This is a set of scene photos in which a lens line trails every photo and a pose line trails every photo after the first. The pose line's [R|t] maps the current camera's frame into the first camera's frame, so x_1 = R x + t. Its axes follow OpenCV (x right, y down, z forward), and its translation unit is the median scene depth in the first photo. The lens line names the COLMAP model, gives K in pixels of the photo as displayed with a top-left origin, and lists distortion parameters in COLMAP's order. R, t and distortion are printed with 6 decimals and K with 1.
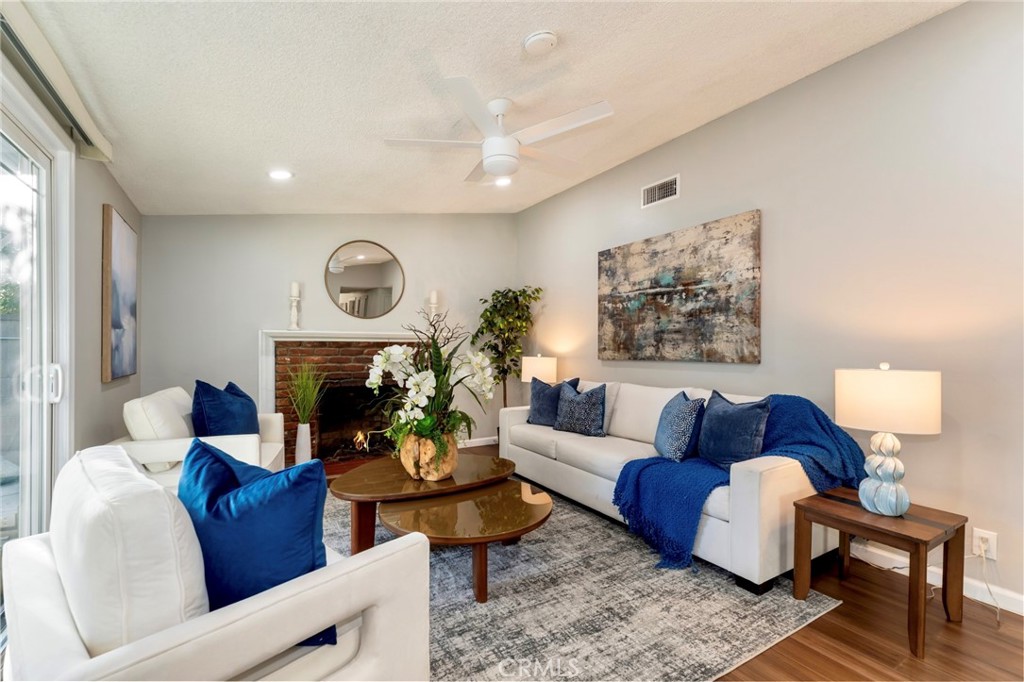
lens RADIAL K [[450.9, 0, 511.1], [0, 450.9, 347.9], [0, 0, 1]] dist [-0.000024, 0.000030]
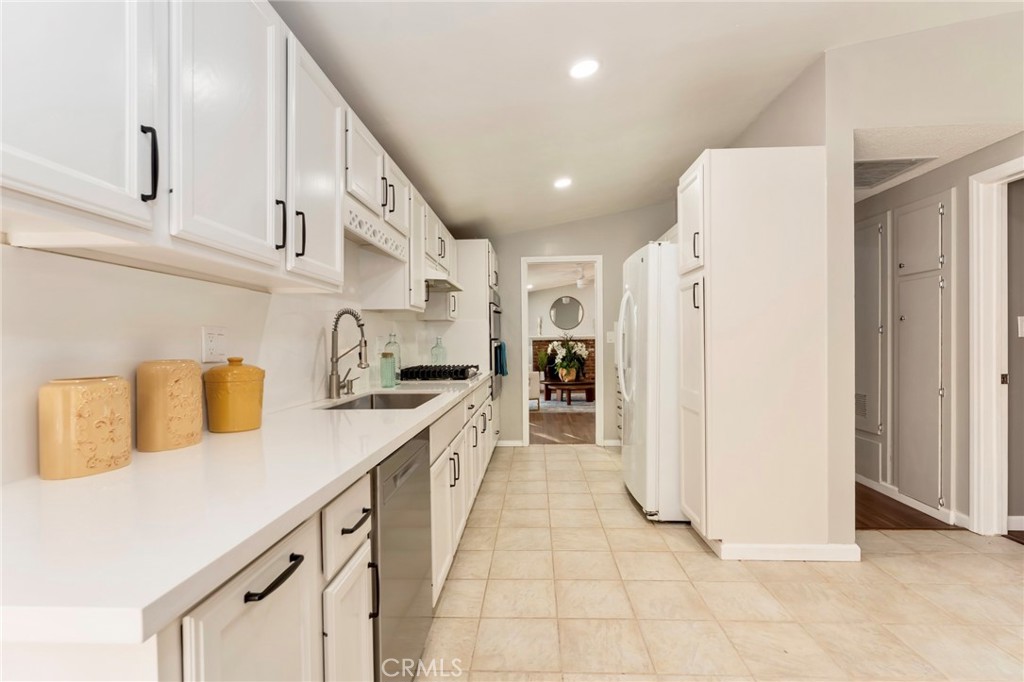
lens RADIAL K [[479.7, 0, 513.2], [0, 479.7, 348.6], [0, 0, 1]] dist [-0.000816, 0.000233]
pose [[0.826086, -0.006794, -0.563503, 1.178731], [0.011441, 0.999923, 0.004717, 0.023019], [0.563428, -0.010343, 0.826101, -1.687843]]
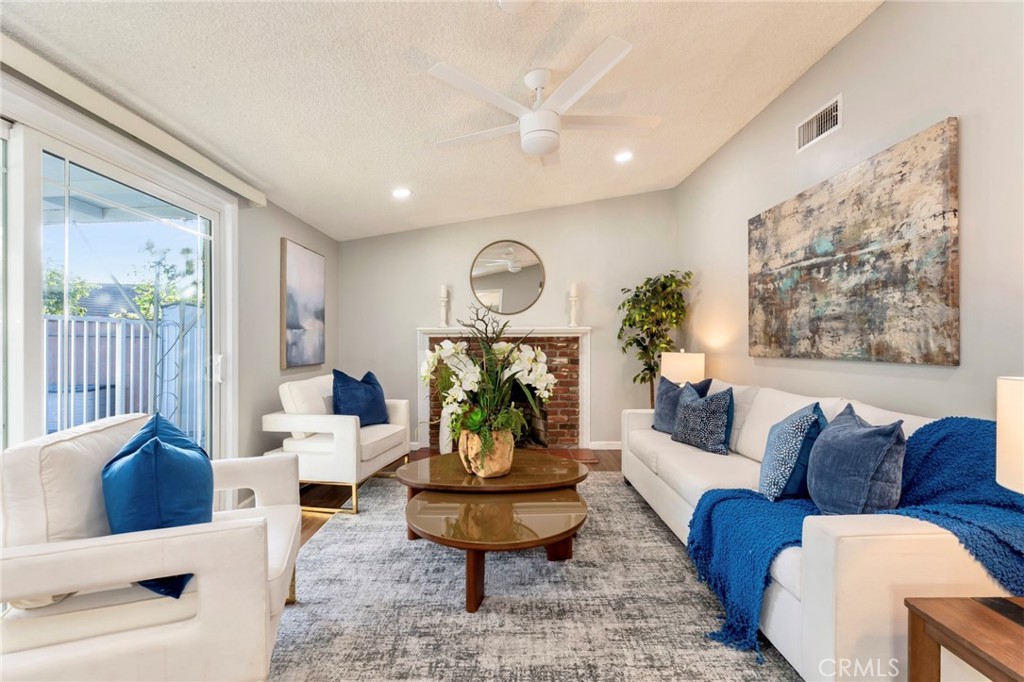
lens RADIAL K [[453.3, 0, 512.0], [0, 453.3, 341.0], [0, 0, 1]] dist [-0.000701, -0.000034]
pose [[0.861802, -0.006120, -0.507208, 0.304571], [0.004280, 0.999979, -0.004793, 0.001238], [0.507226, 0.001959, 0.861811, 0.138498]]
